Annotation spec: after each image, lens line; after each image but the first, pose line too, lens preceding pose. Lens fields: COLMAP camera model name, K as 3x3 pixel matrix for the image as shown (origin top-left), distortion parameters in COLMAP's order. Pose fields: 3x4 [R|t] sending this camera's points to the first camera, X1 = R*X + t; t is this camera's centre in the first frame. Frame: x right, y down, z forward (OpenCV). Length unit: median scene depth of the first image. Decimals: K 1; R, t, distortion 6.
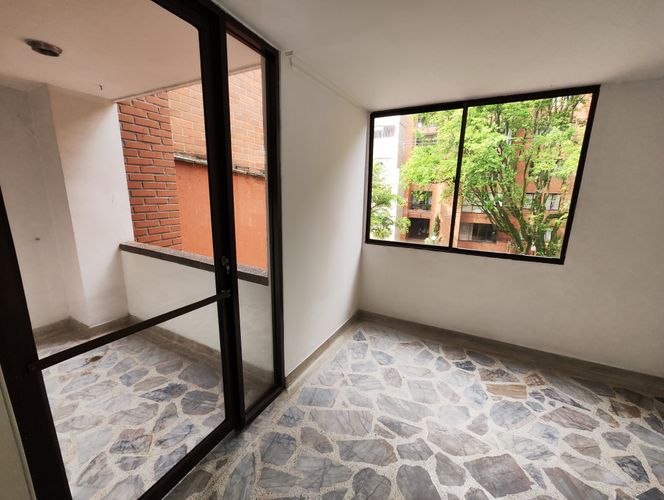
lens RADIAL K [[273.7, 0, 332.0], [0, 273.7, 250.0], [0, 0, 1]] dist [0.005091, 0.000511]
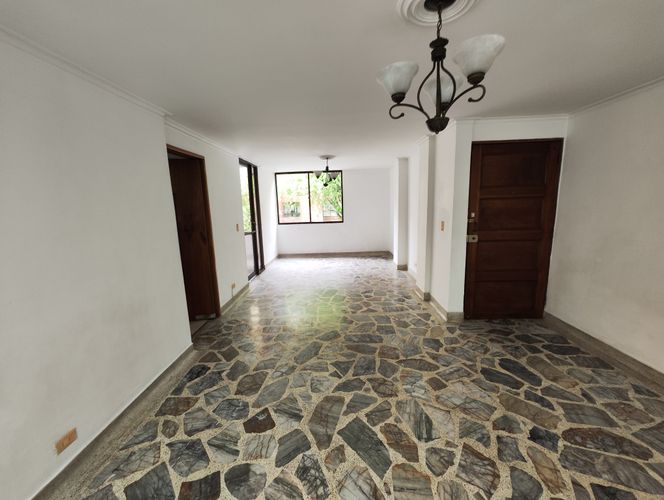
lens RADIAL K [[273.7, 0, 332.0], [0, 273.7, 250.0], [0, 0, 1]] dist [0.005091, 0.000511]
pose [[0.893730, -0.122640, 0.431517, -0.554099], [0.140666, 0.990007, -0.009972, 0.305199], [-0.425981, 0.069612, 0.902050, -1.439556]]
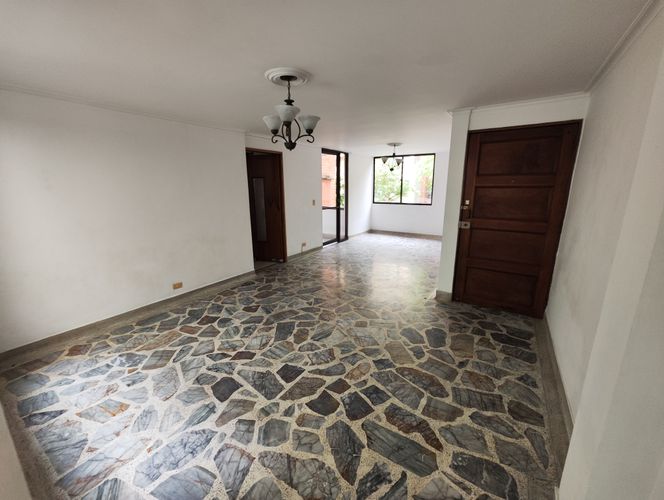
lens RADIAL K [[273.7, 0, 332.0], [0, 273.7, 250.0], [0, 0, 1]] dist [0.005091, 0.000511]
pose [[0.996037, -0.005016, -0.088803, -0.045568], [0.007046, 0.999721, 0.022561, 0.399016], [0.088665, -0.023098, 0.995794, -1.869501]]
